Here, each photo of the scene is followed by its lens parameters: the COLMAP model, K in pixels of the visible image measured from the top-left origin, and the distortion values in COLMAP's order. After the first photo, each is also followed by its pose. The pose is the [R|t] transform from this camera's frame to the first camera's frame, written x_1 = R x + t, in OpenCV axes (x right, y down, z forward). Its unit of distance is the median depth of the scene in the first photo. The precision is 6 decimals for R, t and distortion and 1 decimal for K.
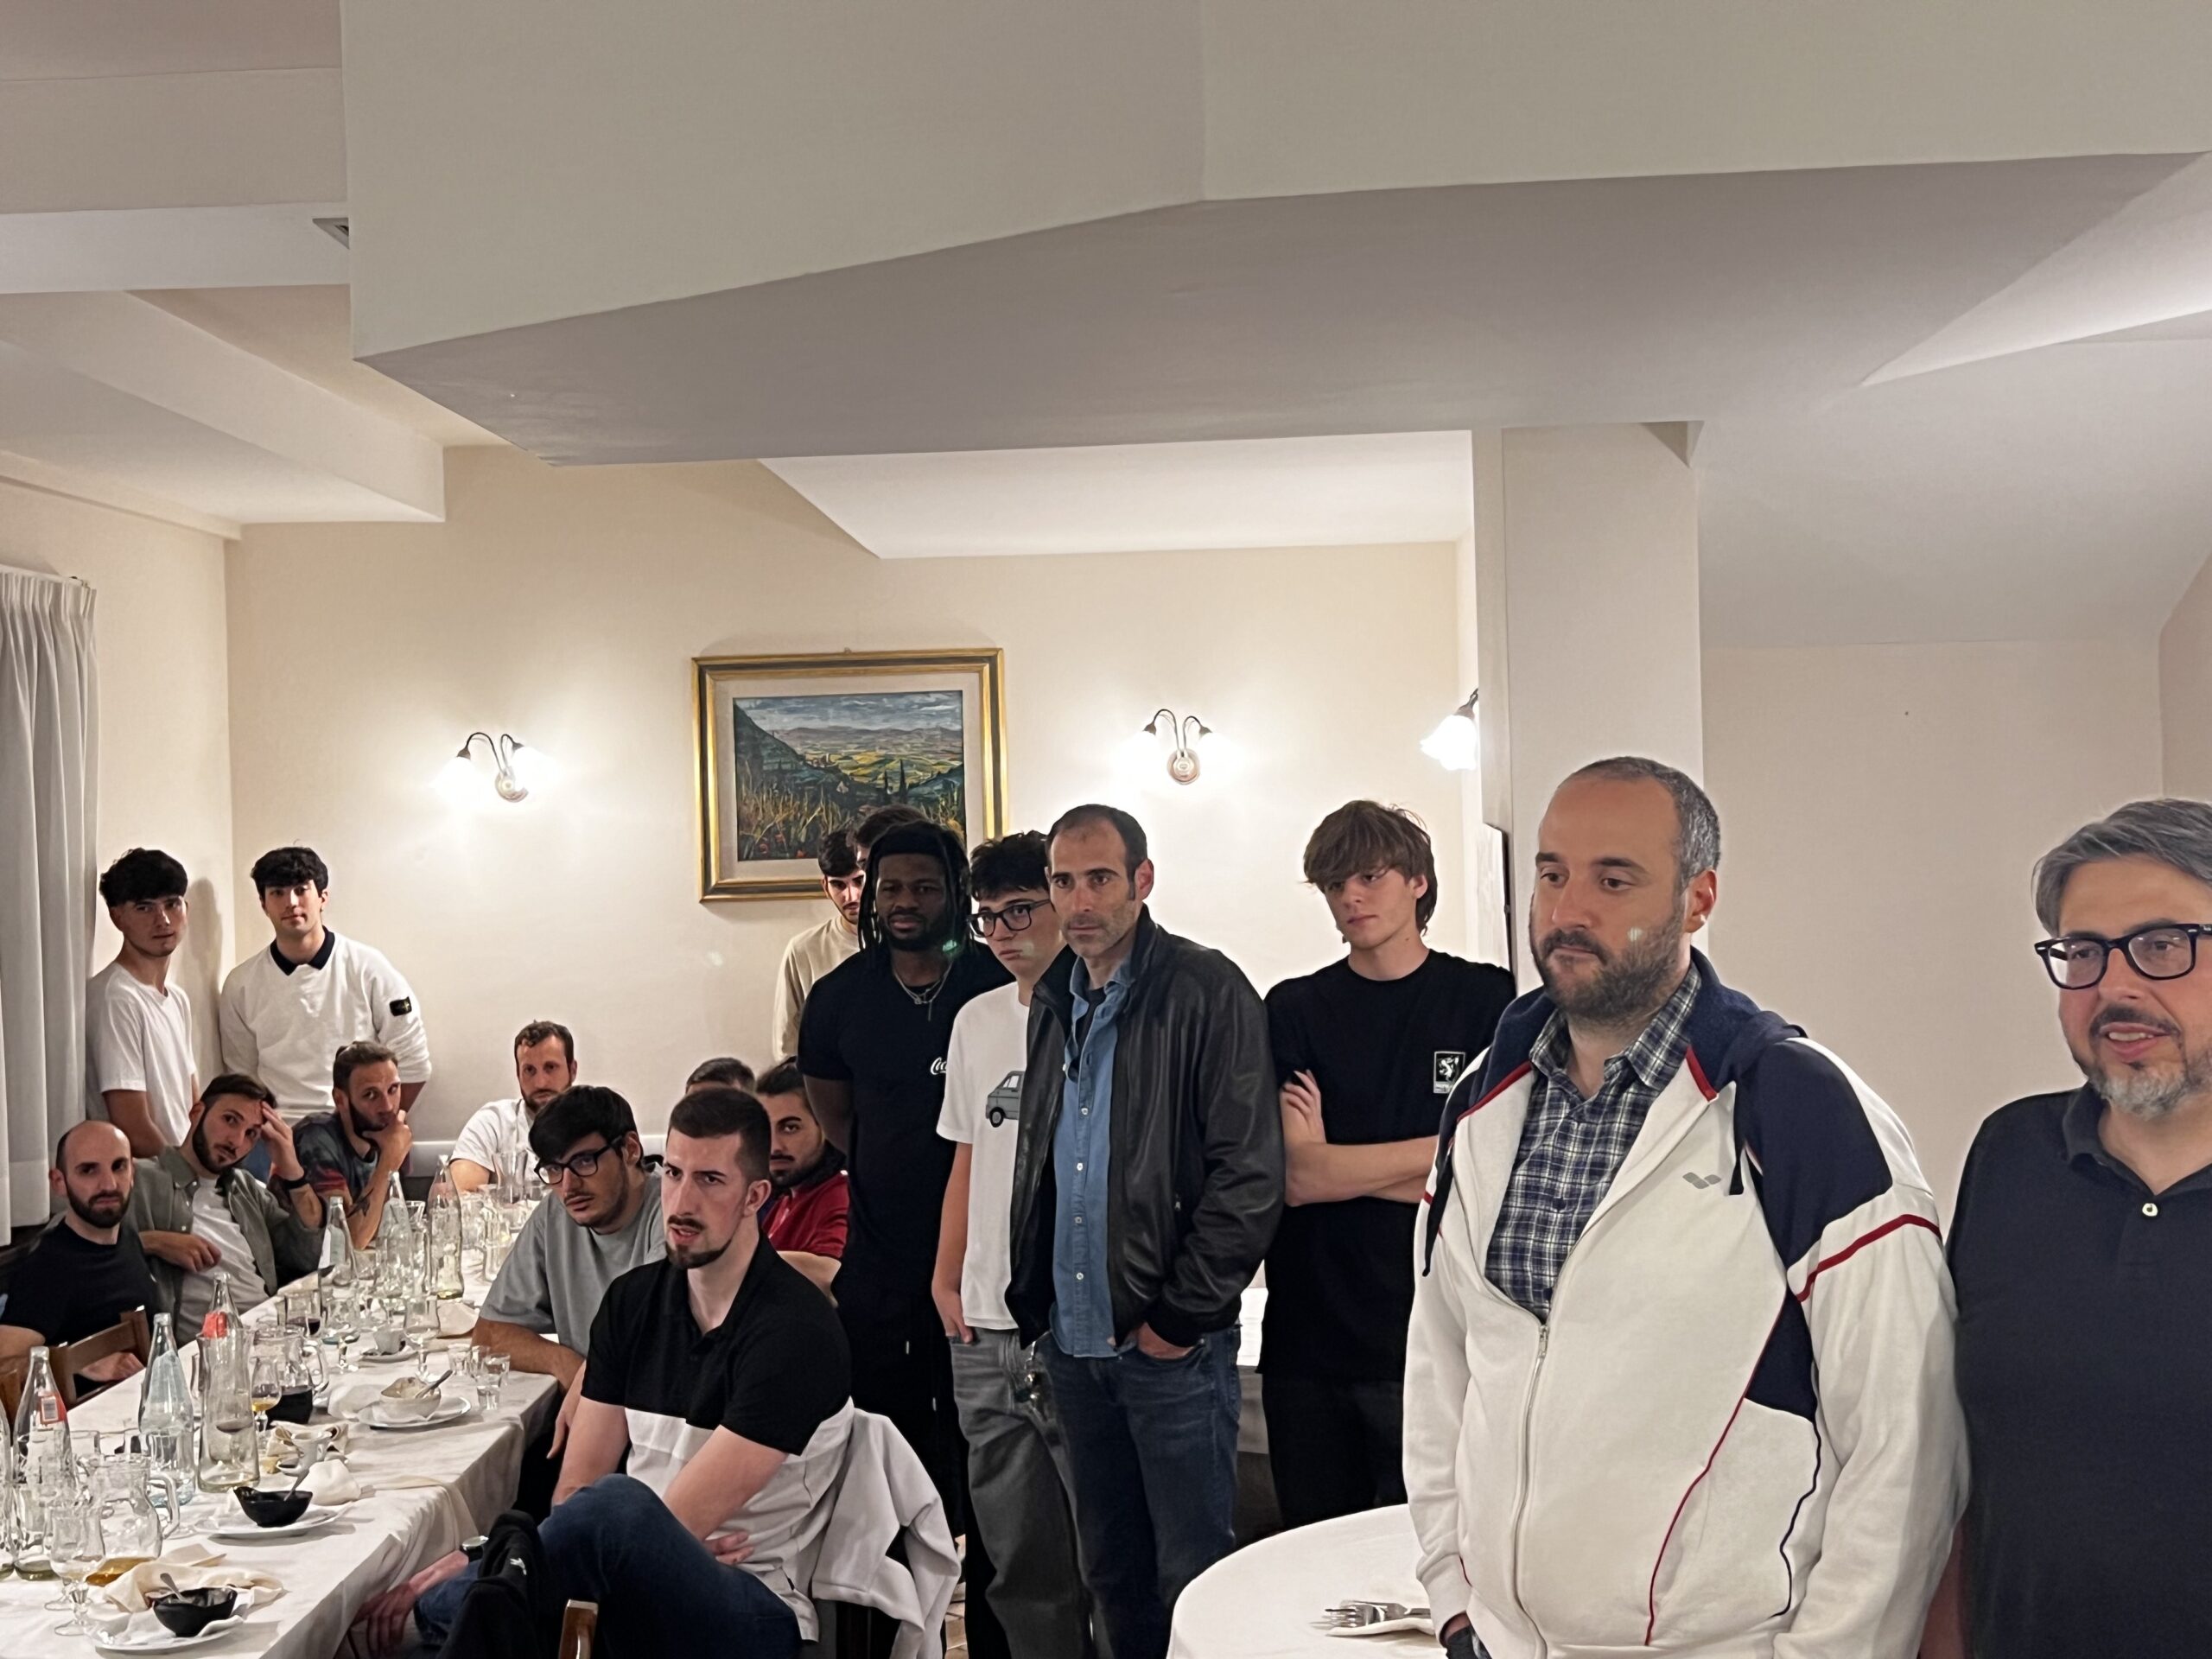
lens RADIAL K [[2909.6, 0, 1105.4], [0, 2909.6, 826.2], [0, 0, 1]] dist [0.056870, -0.064704]
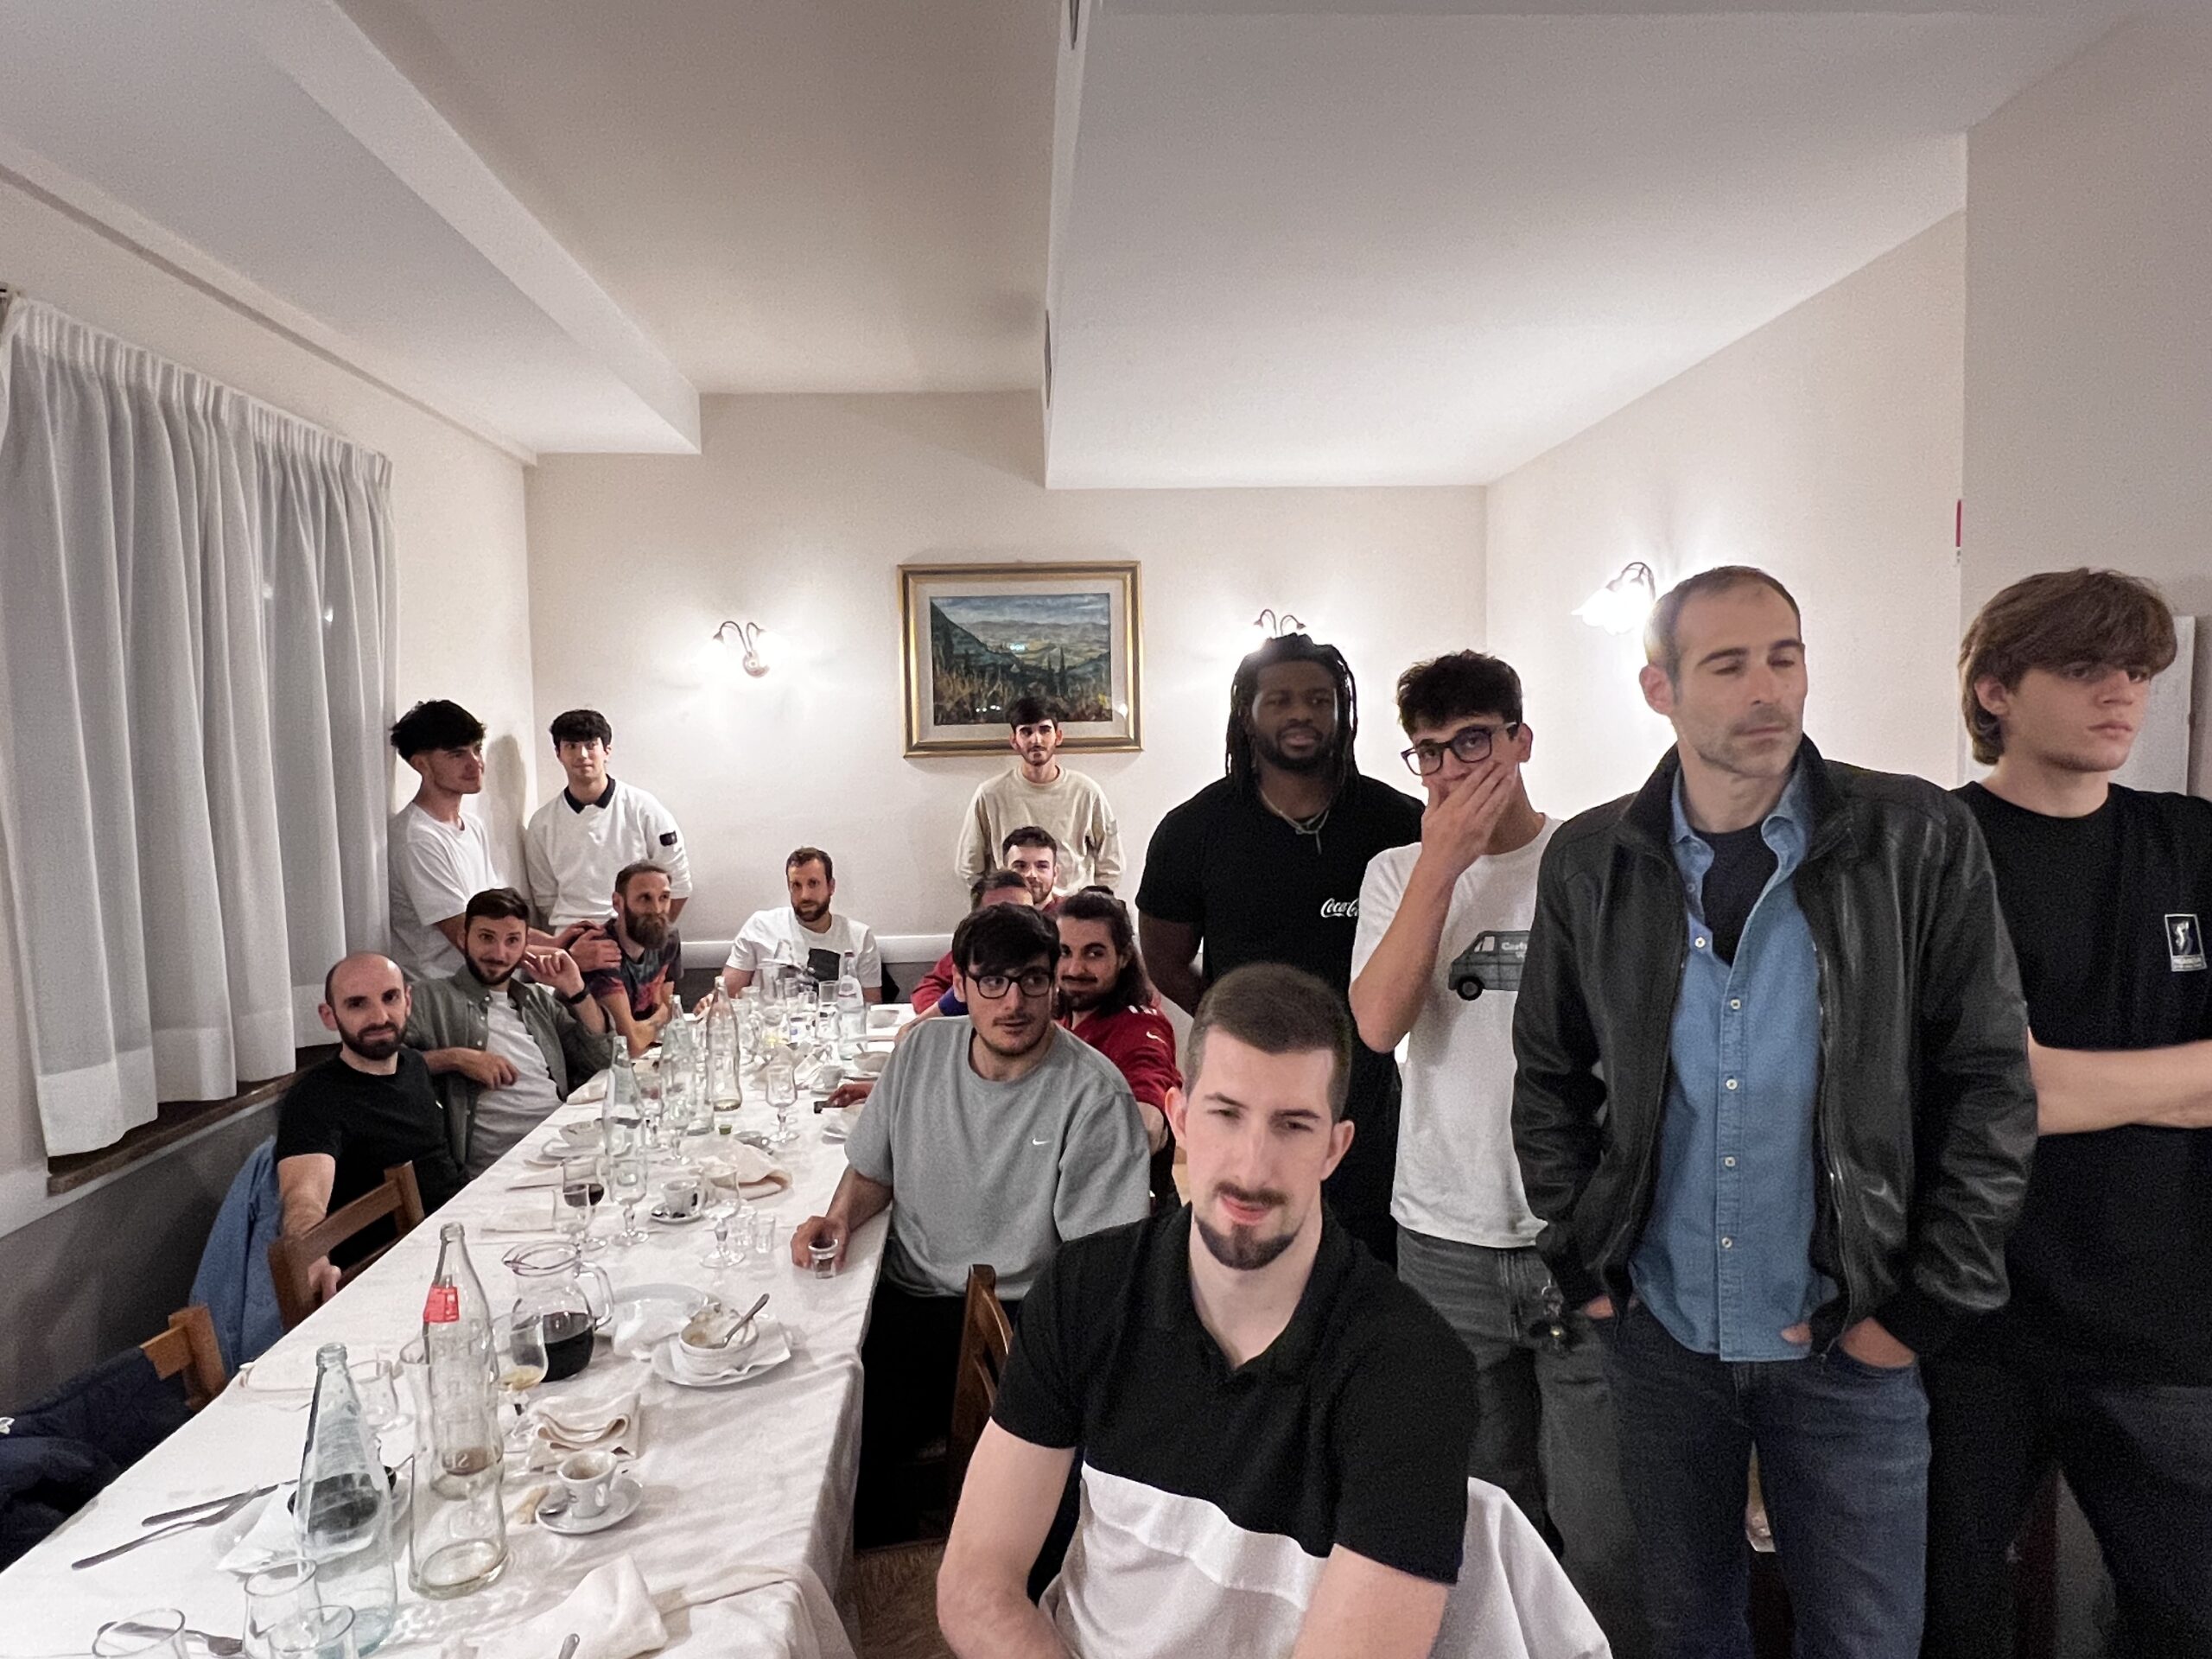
lens RADIAL K [[1350.1, 0, 1085.6], [0, 1350.1, 834.9], [0, 0, 1]] dist [0.001268, 0.000063]
pose [[0.996968, -0.000269, 0.077813, -0.106124], [-0.004425, 0.998179, 0.060155, 0.024121], [-0.077688, -0.060317, 0.995151, 0.399827]]
